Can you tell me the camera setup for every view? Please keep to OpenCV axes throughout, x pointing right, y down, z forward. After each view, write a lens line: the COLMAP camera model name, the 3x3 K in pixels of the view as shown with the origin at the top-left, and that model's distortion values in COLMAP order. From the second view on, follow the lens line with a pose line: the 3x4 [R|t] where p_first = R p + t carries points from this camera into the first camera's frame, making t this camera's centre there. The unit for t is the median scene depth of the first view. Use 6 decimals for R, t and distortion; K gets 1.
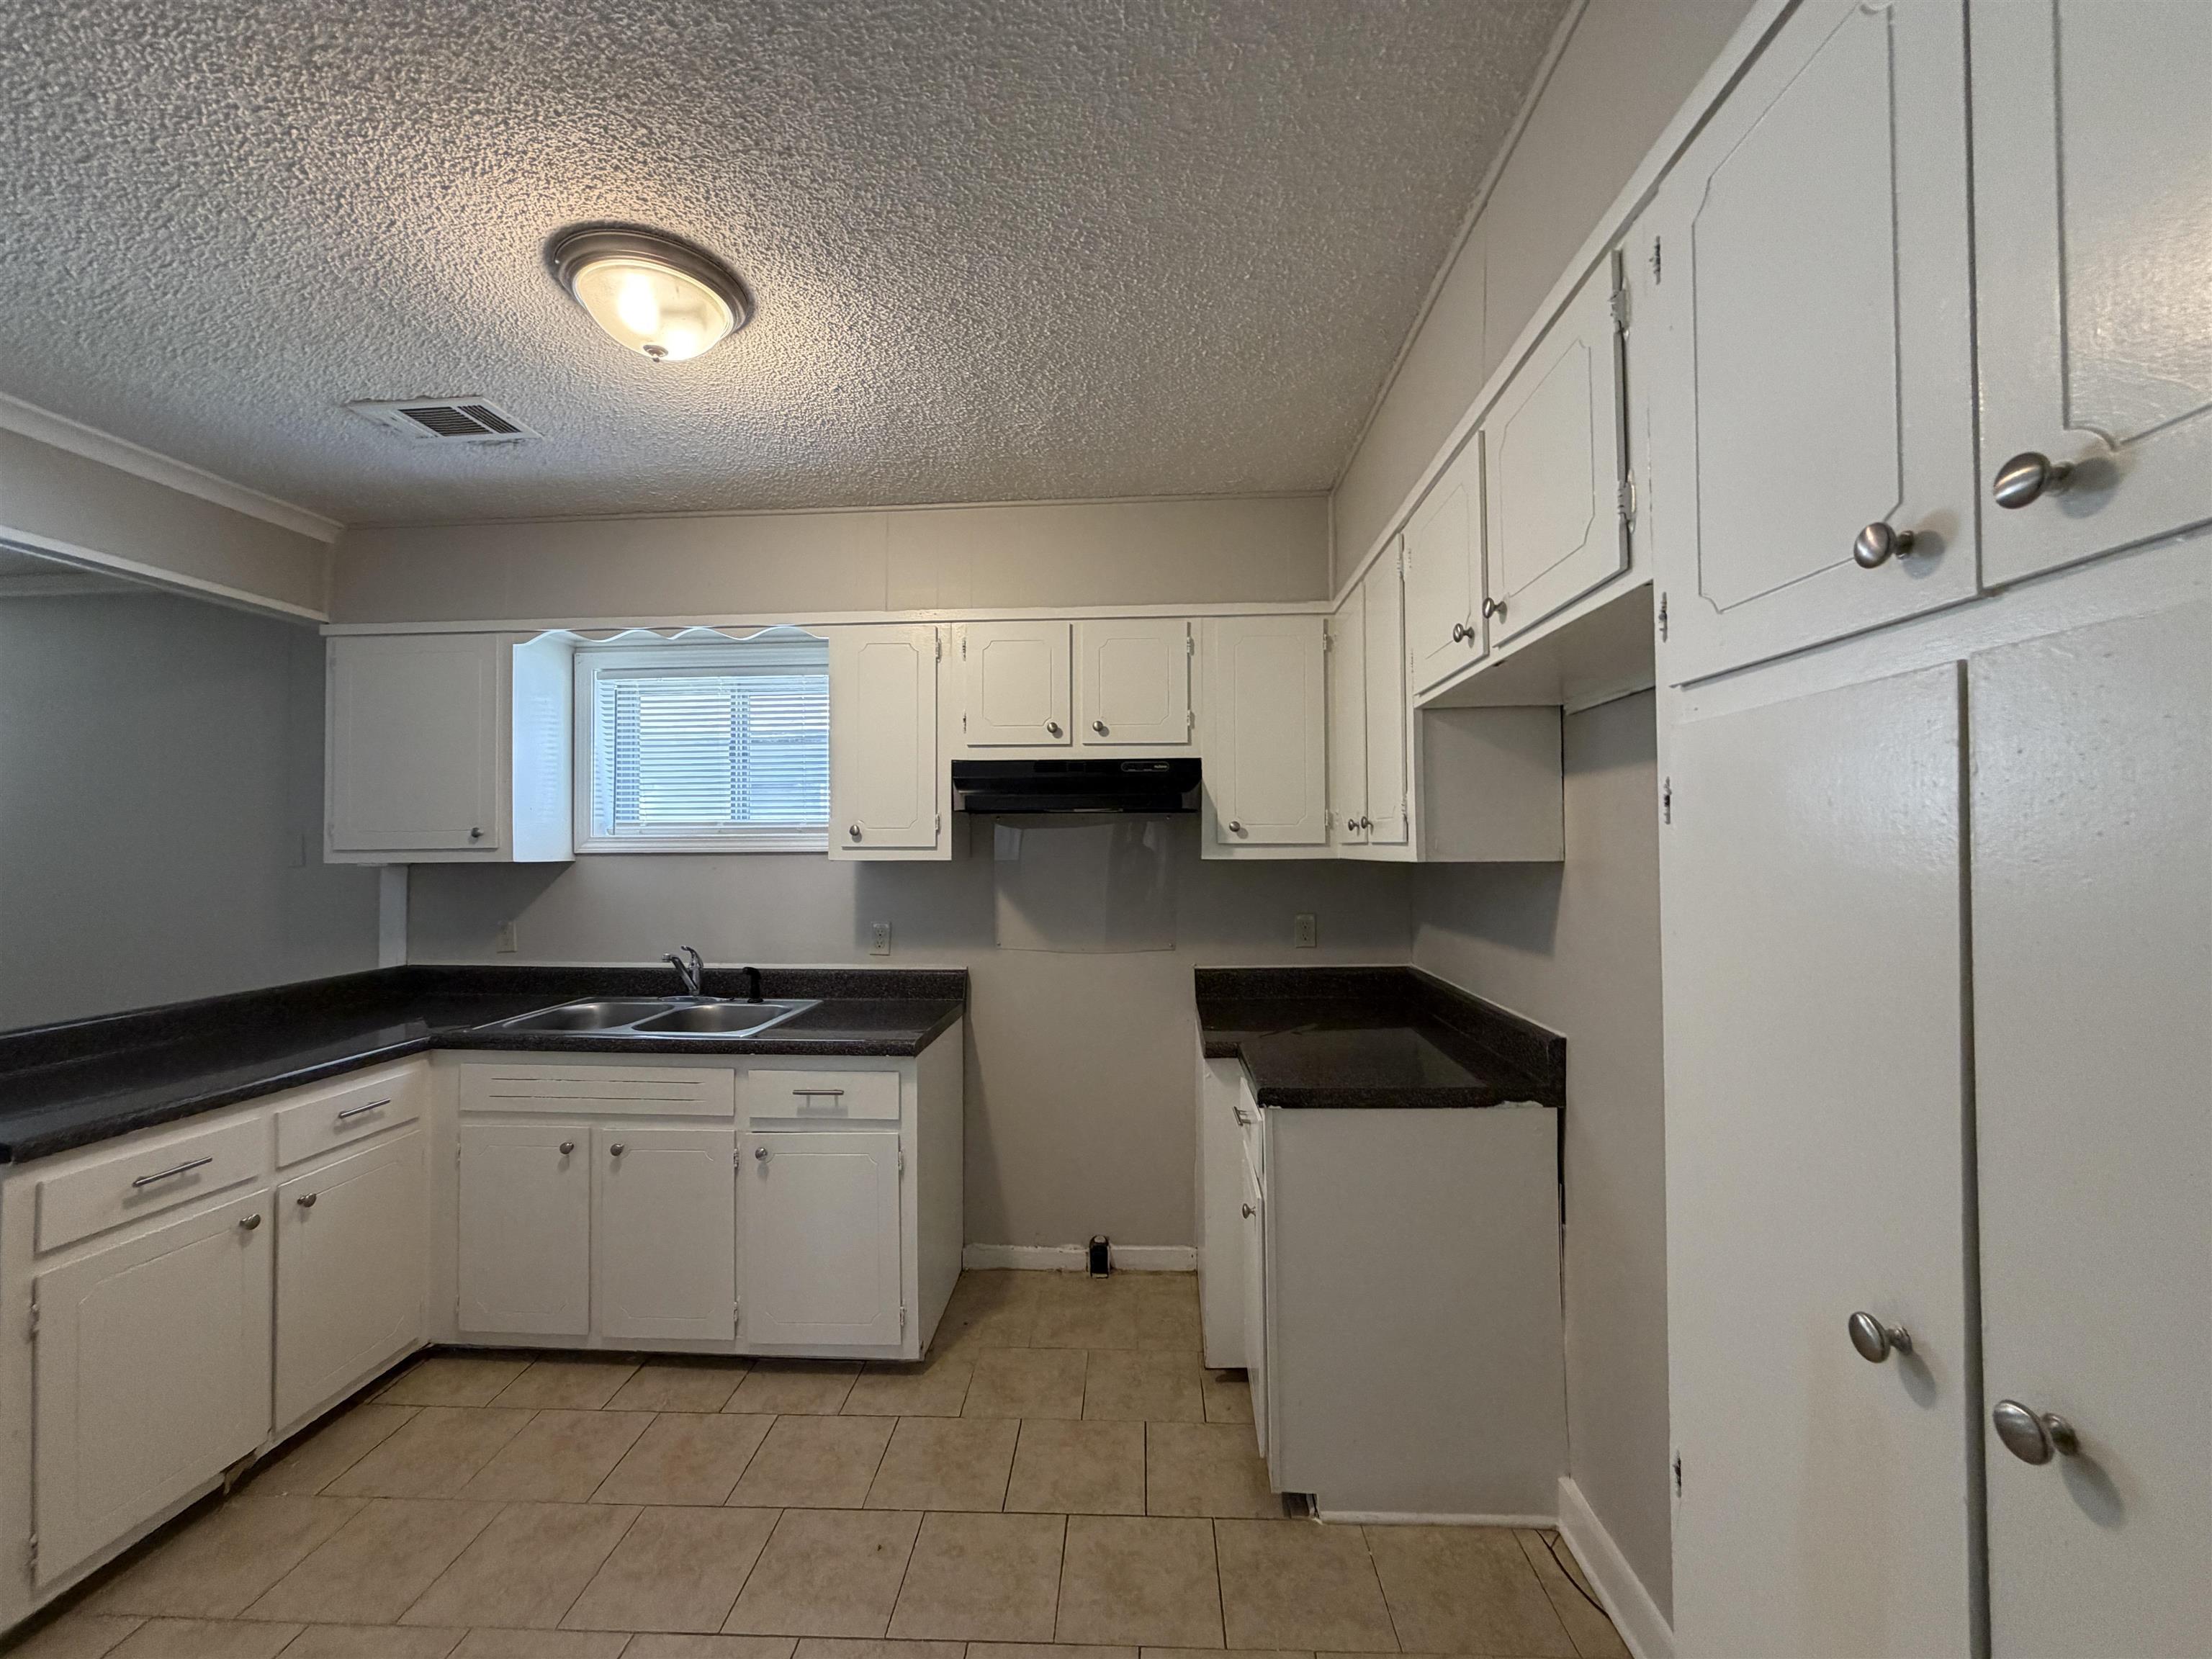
lens RADIAL K [[887.6, 0, 1106.8], [0, 887.6, 832.4], [0, 0, 1]] dist [-0.002506, -0.000140]
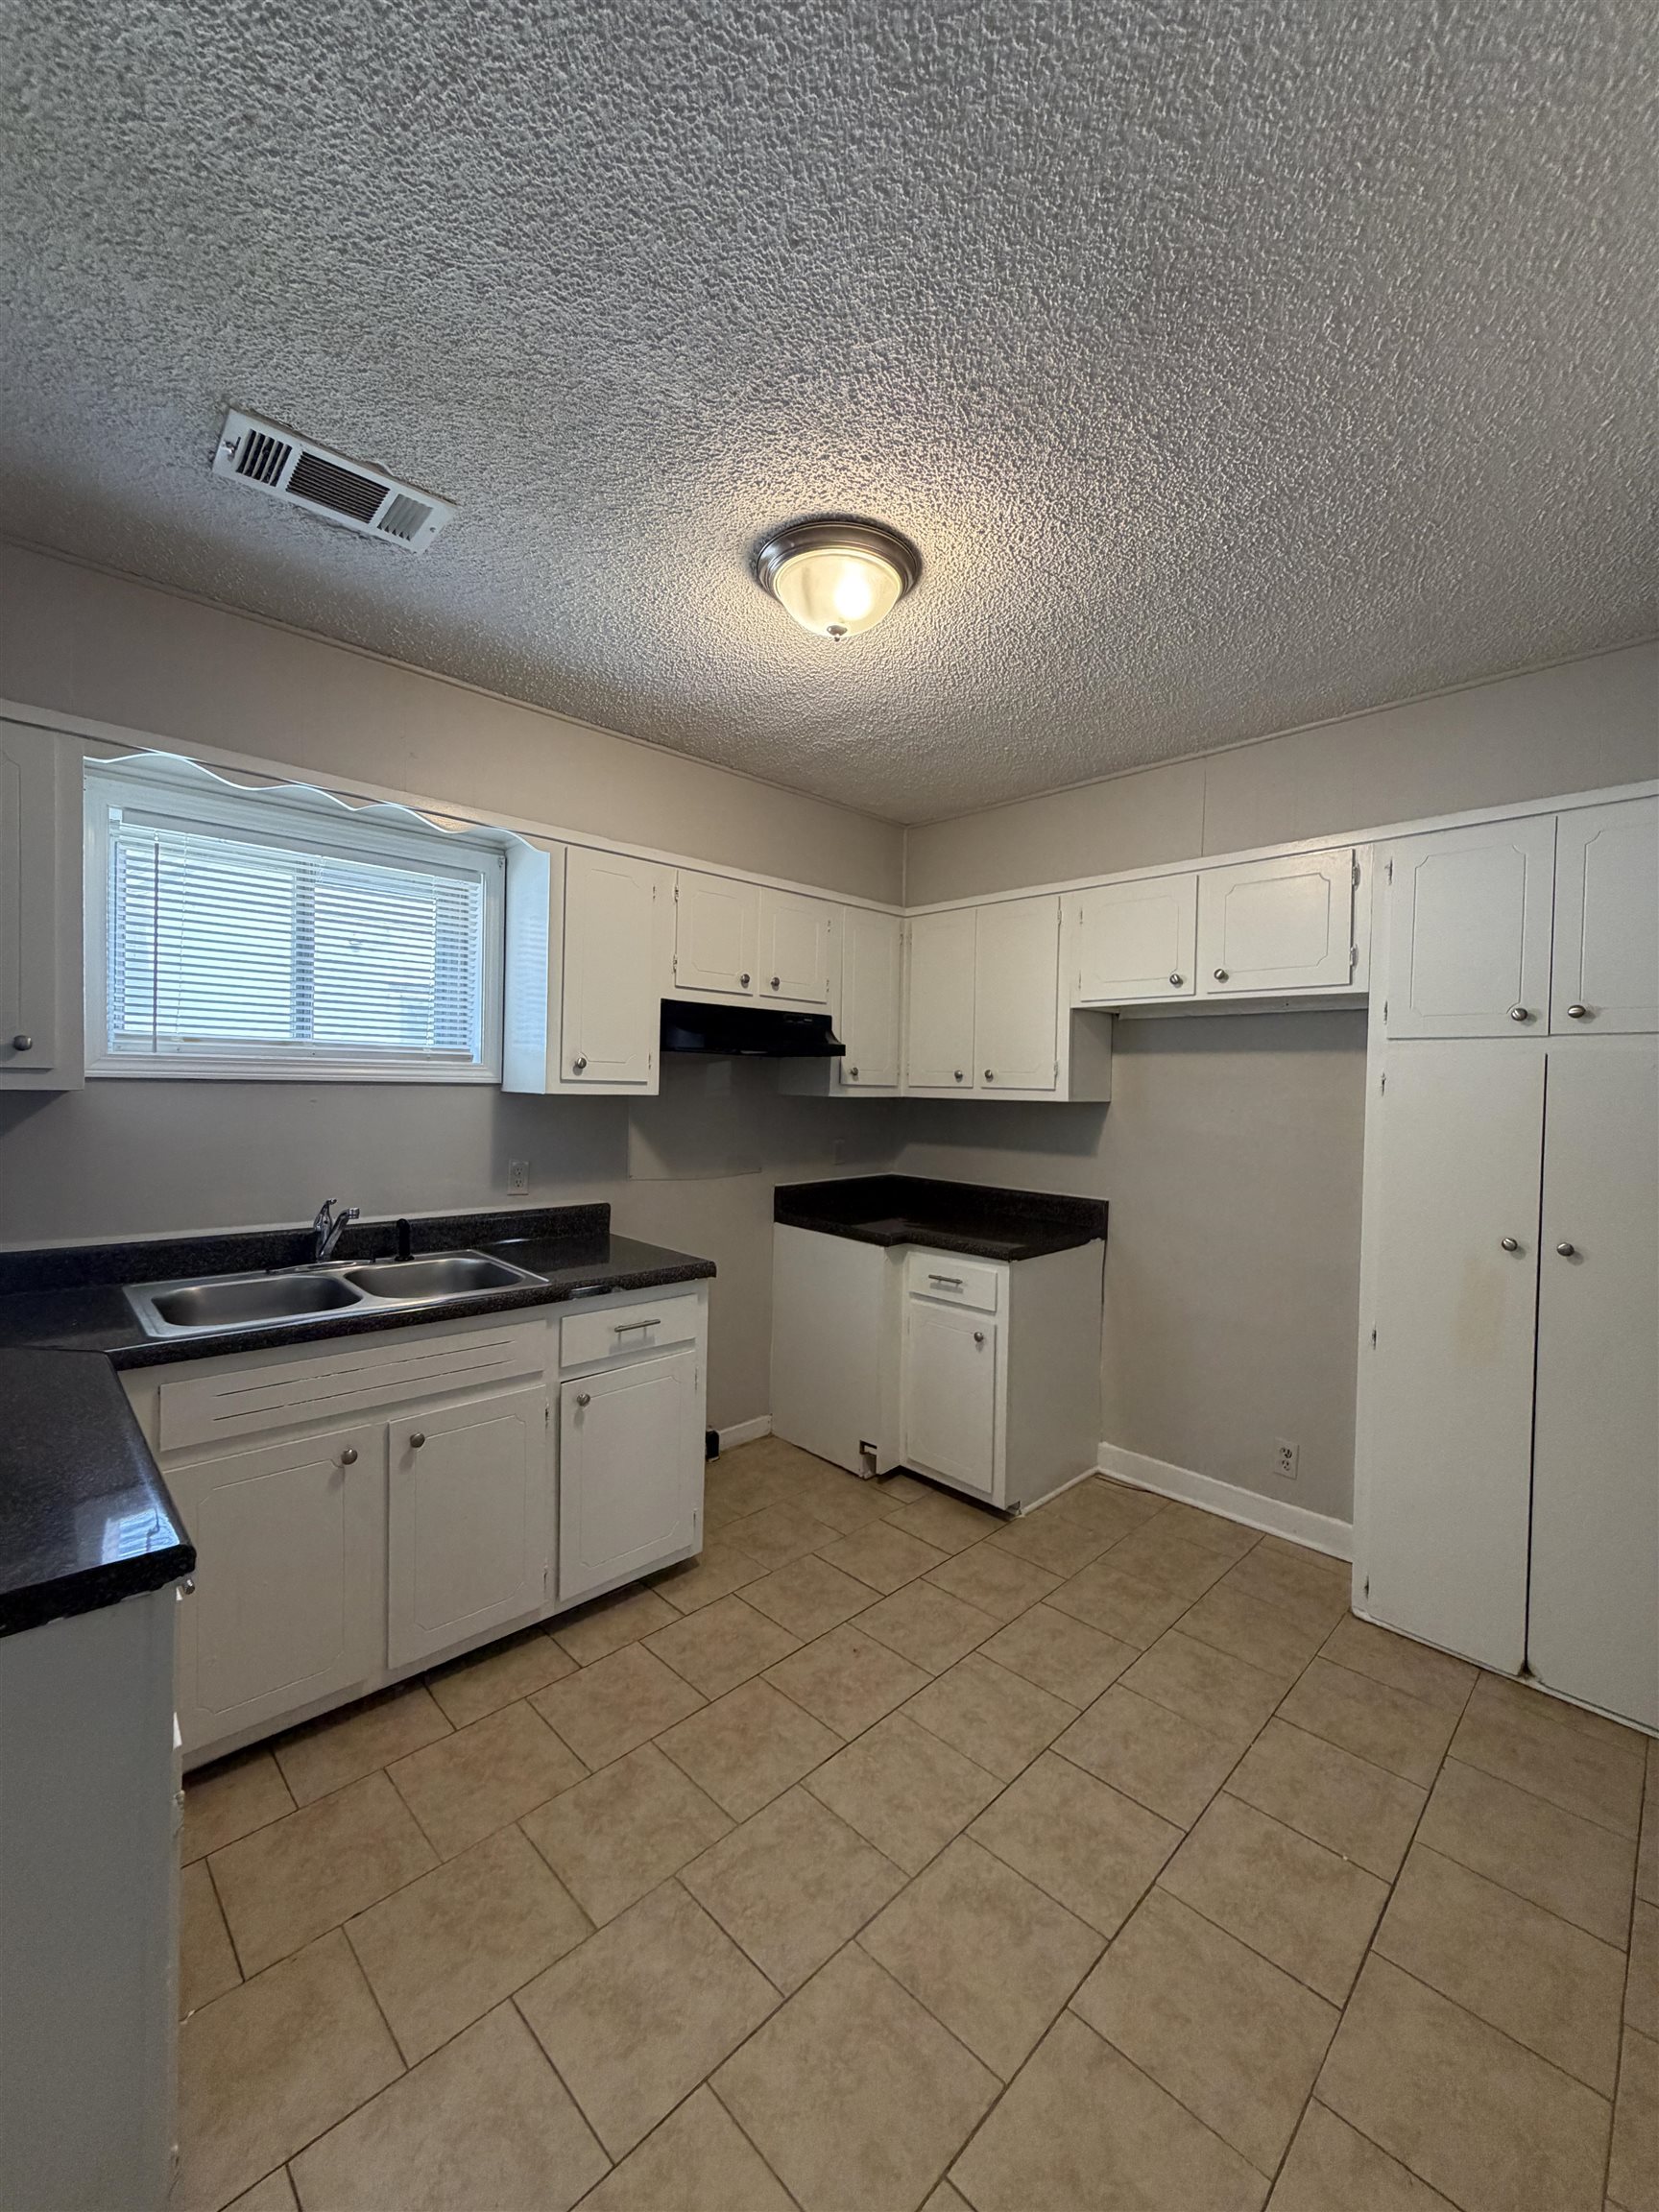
lens RADIAL K [[887.6, 0, 834.6], [0, 887.6, 1103.8], [0, 0, 1]] dist [-0.002506, -0.000140]
pose [[0.671316, 0.004247, 0.741159, -0.910330], [-0.036287, 0.998973, 0.027143, 0.006757], [-0.740283, -0.045116, 0.670780, 0.169147]]
